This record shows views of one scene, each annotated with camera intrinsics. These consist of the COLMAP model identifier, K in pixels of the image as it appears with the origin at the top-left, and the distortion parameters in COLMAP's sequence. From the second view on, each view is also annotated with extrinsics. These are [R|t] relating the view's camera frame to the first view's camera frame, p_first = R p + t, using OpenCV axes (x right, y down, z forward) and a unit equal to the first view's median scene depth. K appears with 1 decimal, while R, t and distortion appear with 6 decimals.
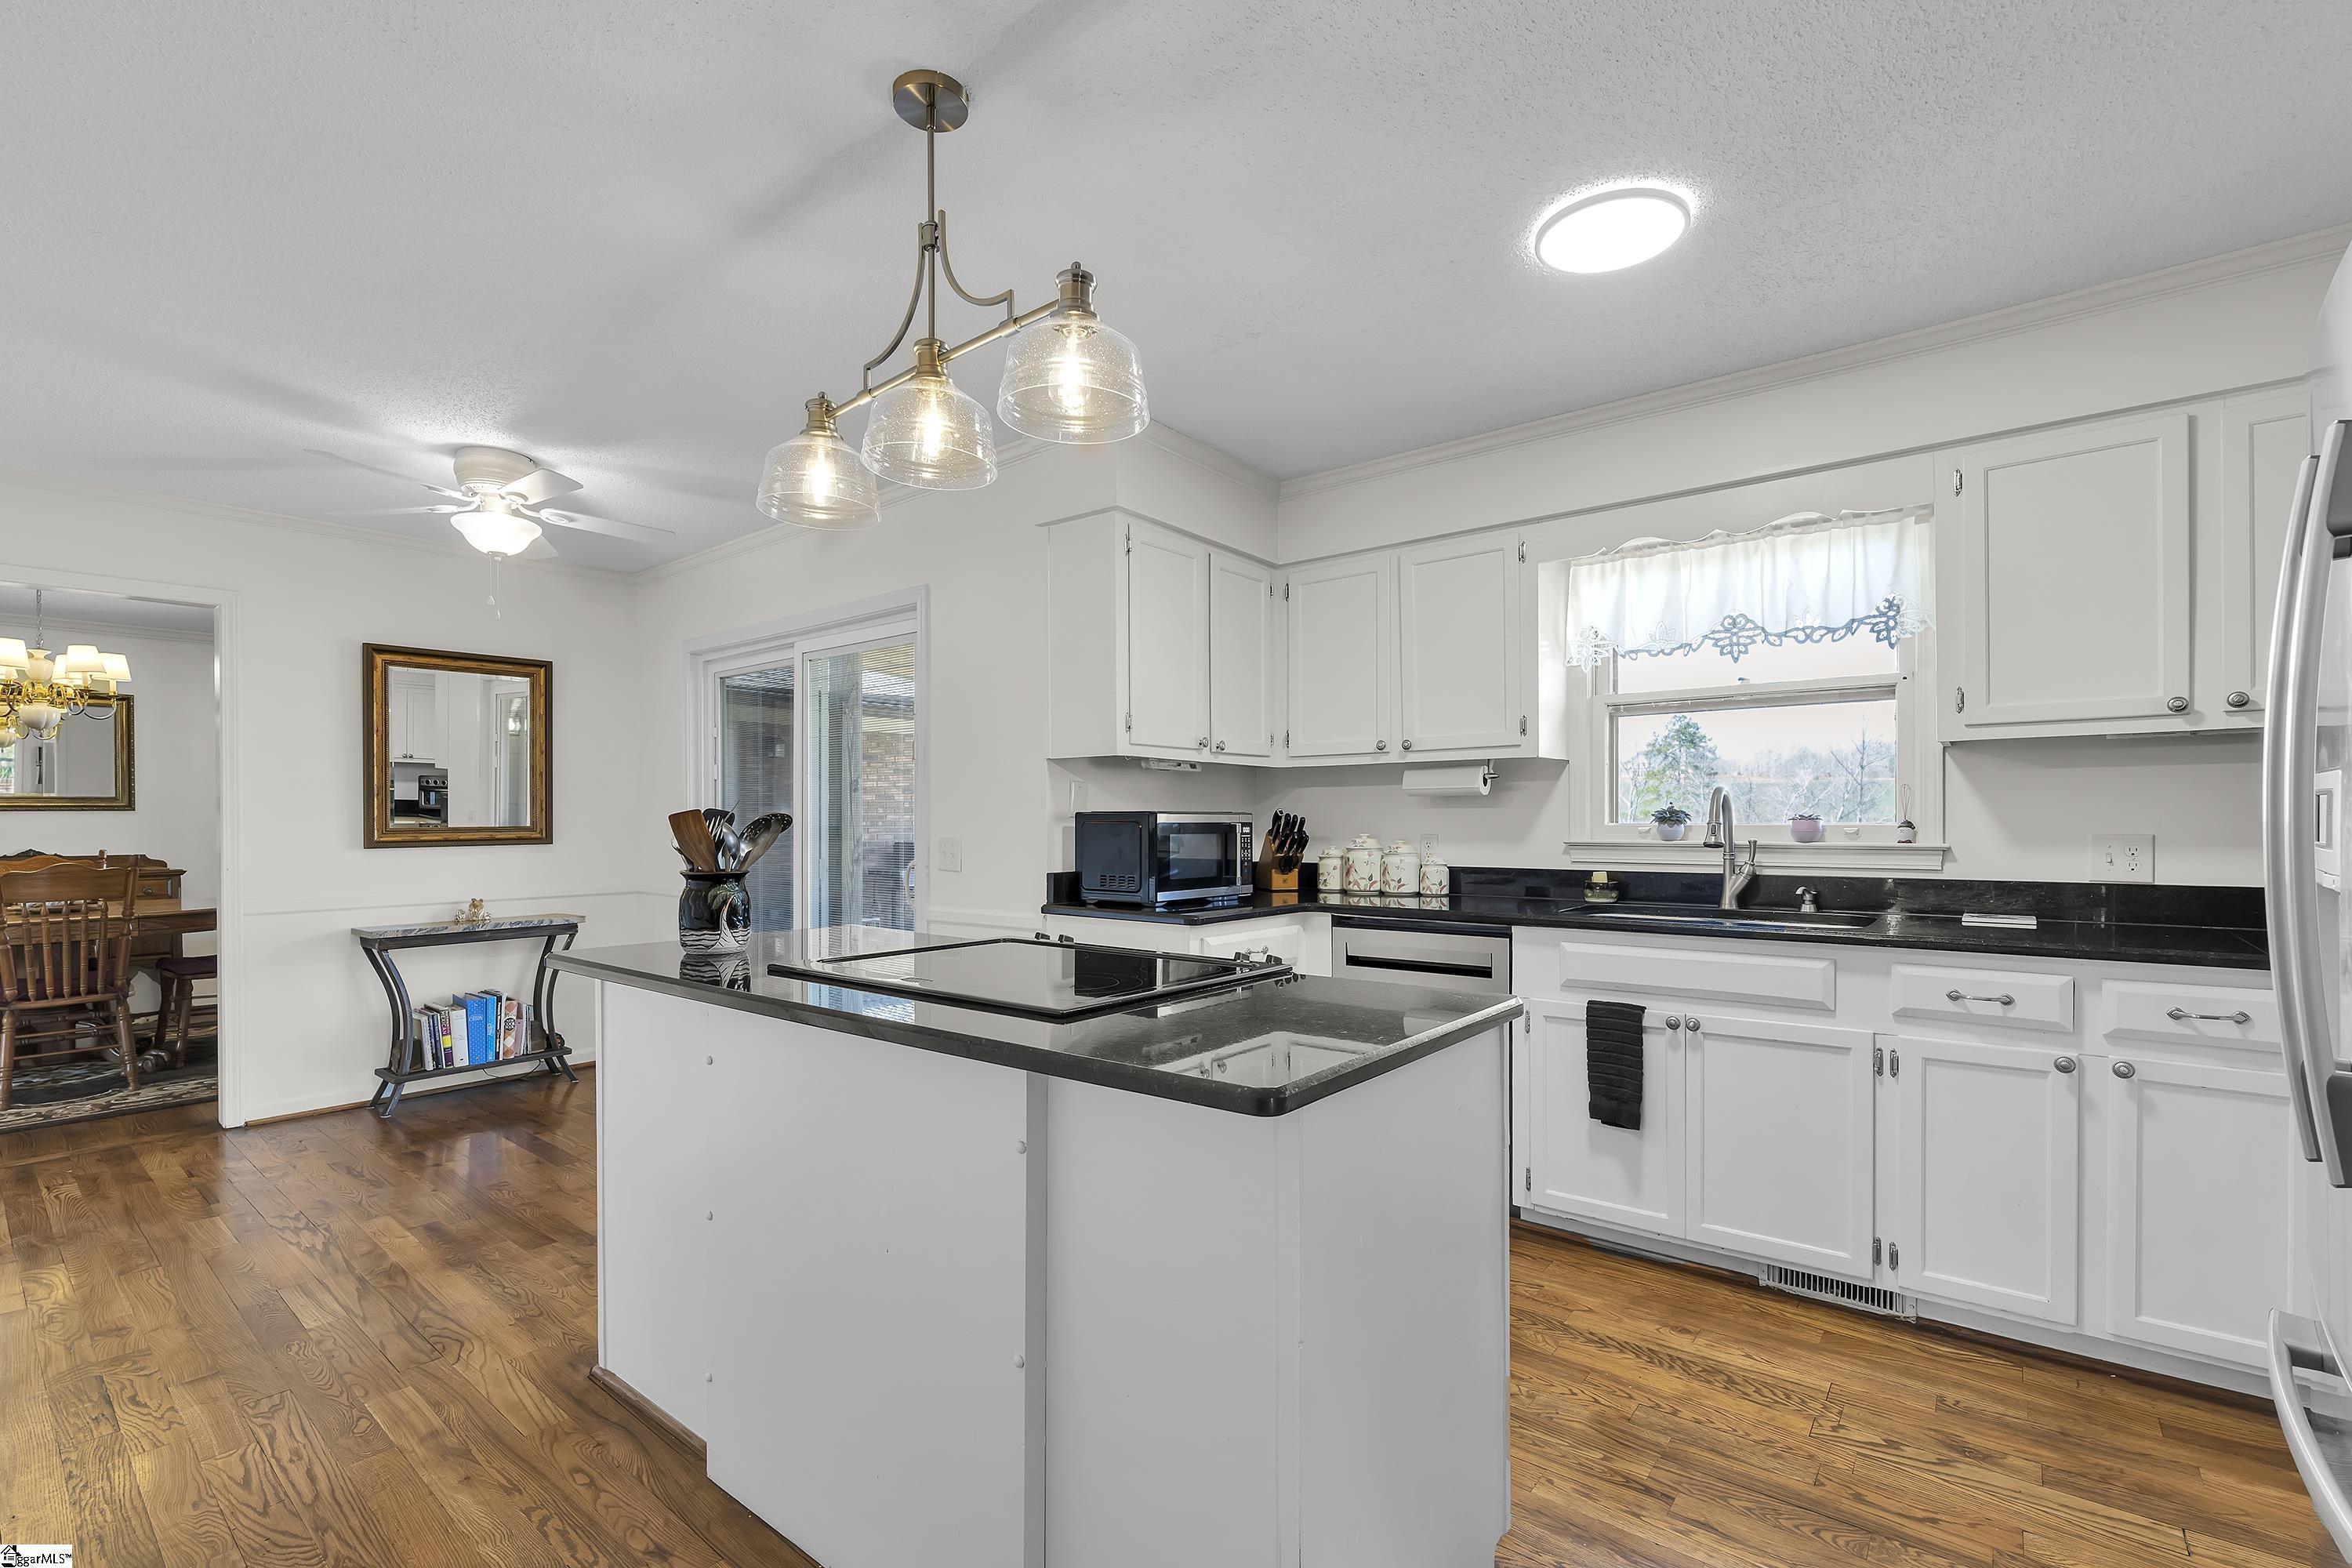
lens RADIAL K [[1015.3, 0, 1176.0], [0, 1015.3, 784.0], [0, 0, 1]] dist [-0.000903, 0.000170]
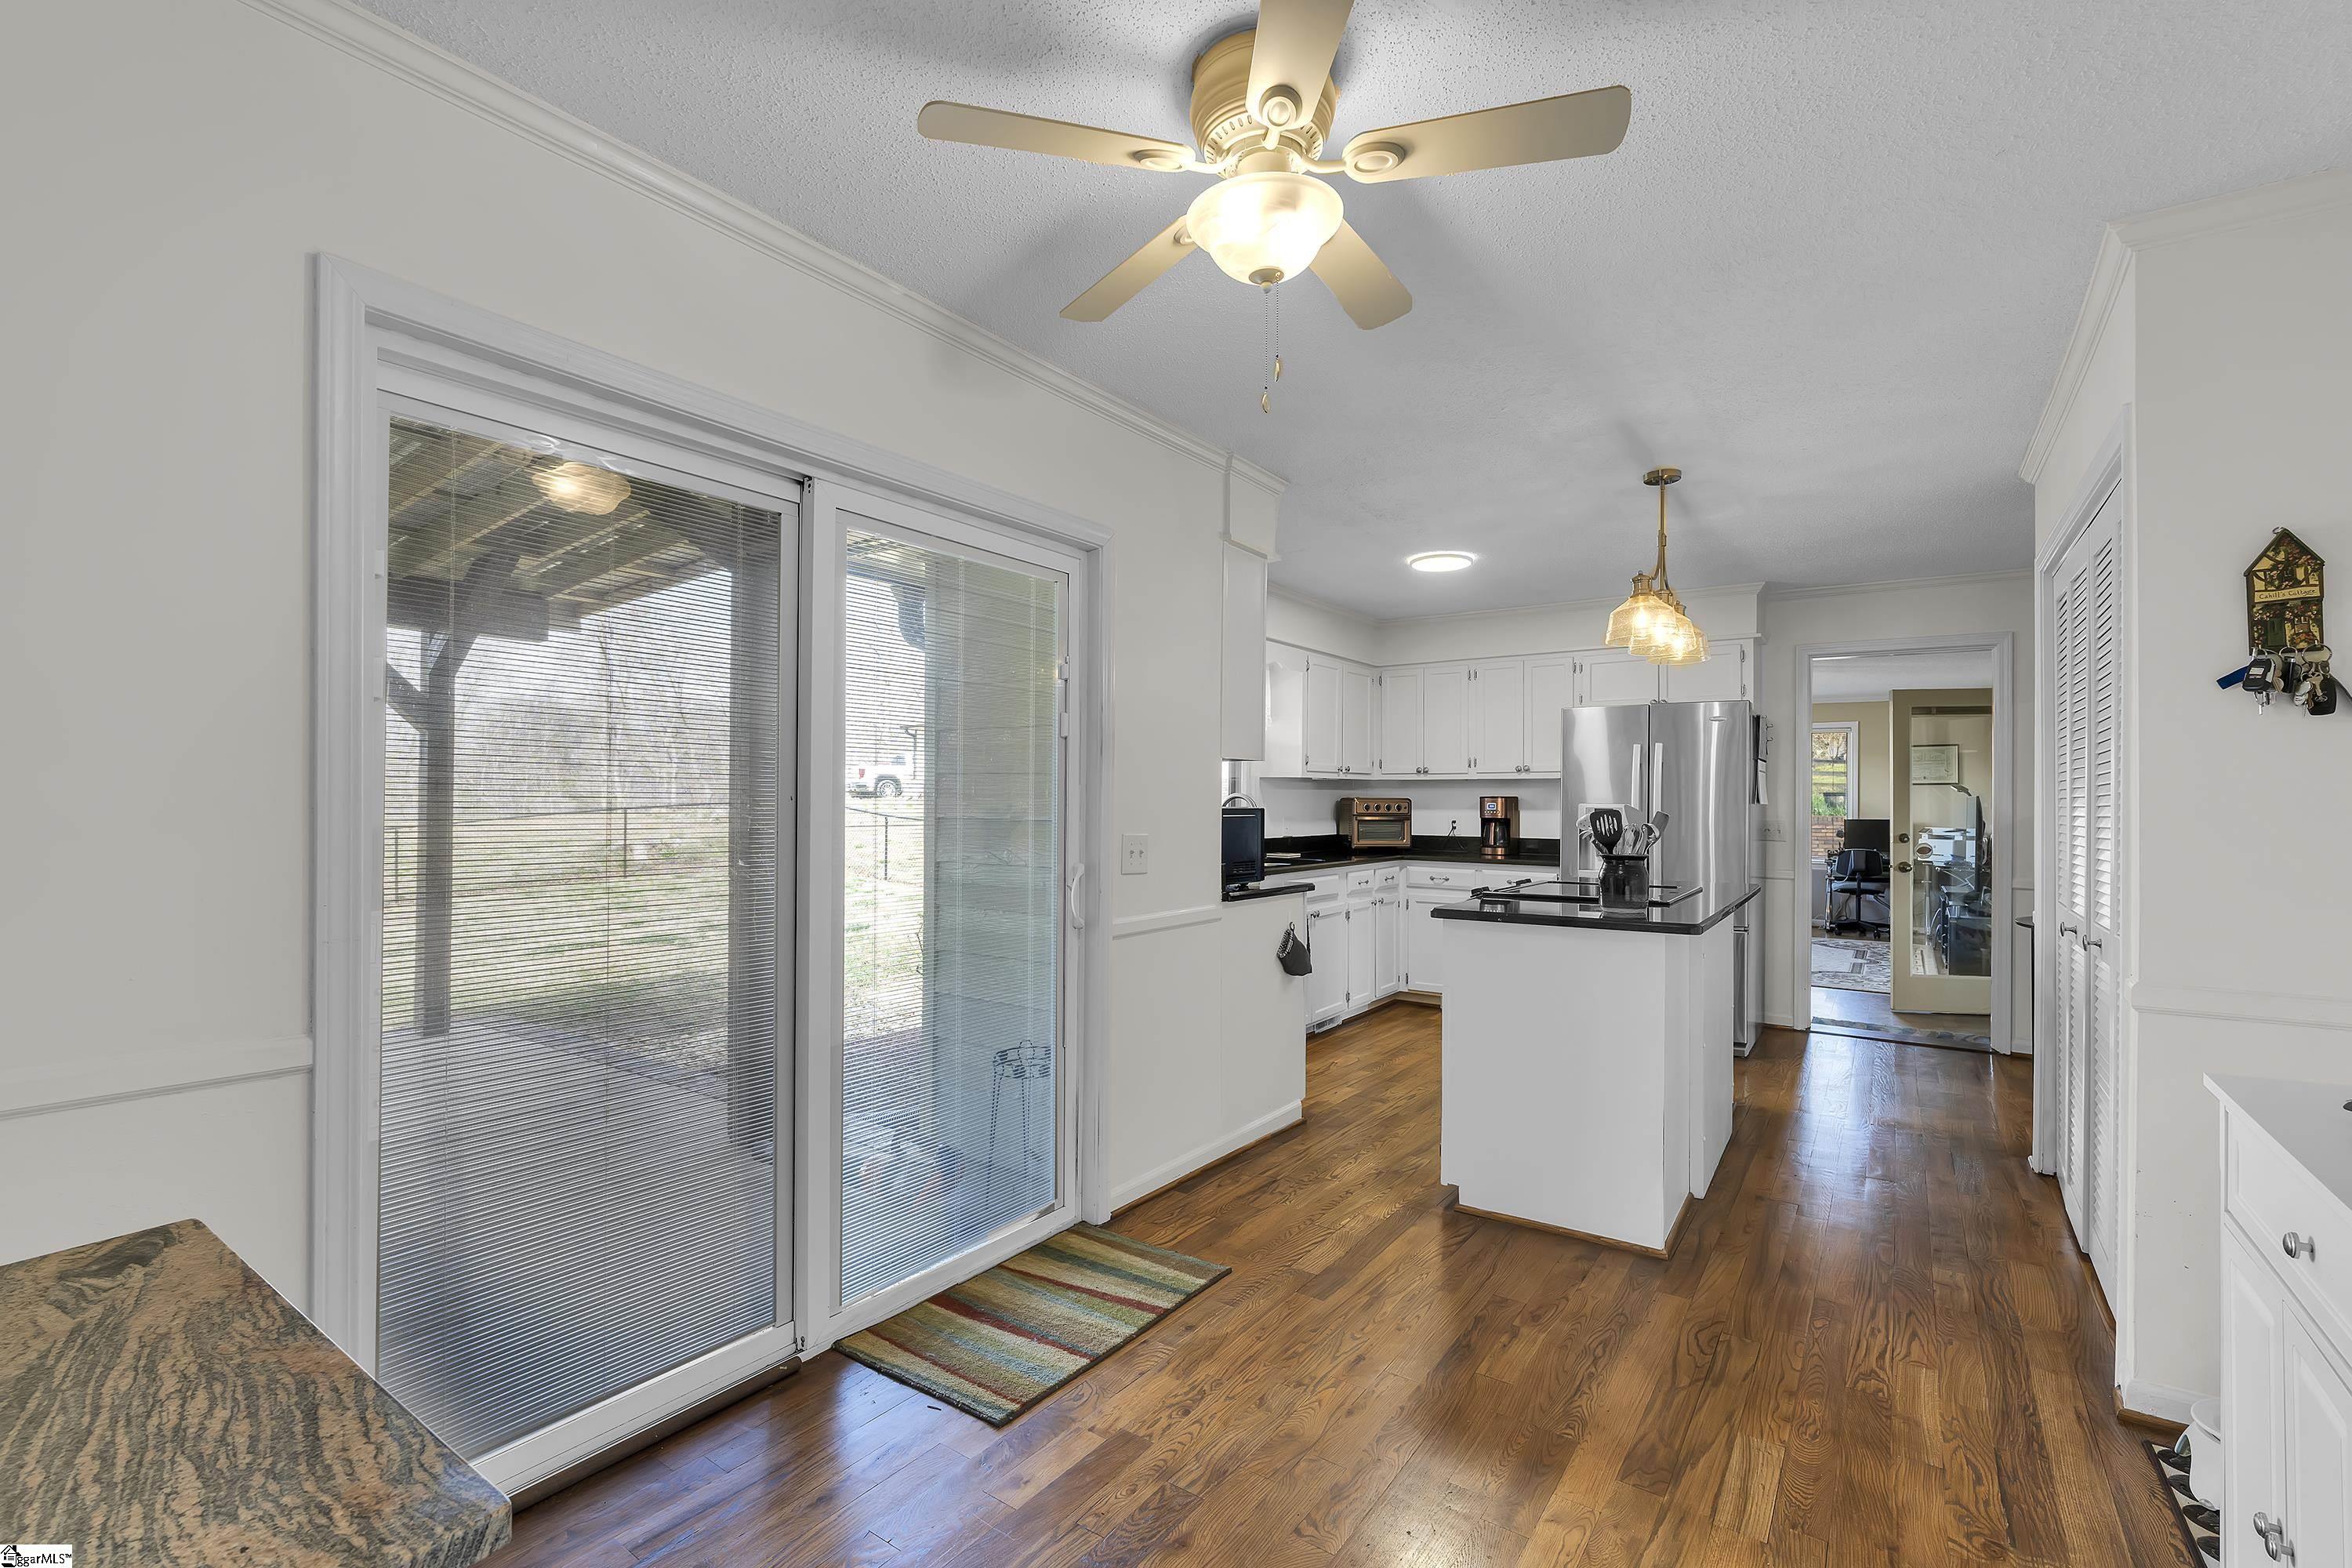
lens RADIAL K [[1039.8, 0, 1148.6], [0, 1039.8, 811.6], [0, 0, 1]] dist [-0.004148, -0.000068]
pose [[-0.050390, -0.006541, 0.998708, -1.626560], [-0.036270, 0.999331, 0.004715, 0.041093], [-0.998071, -0.035985, -0.050594, 1.539260]]
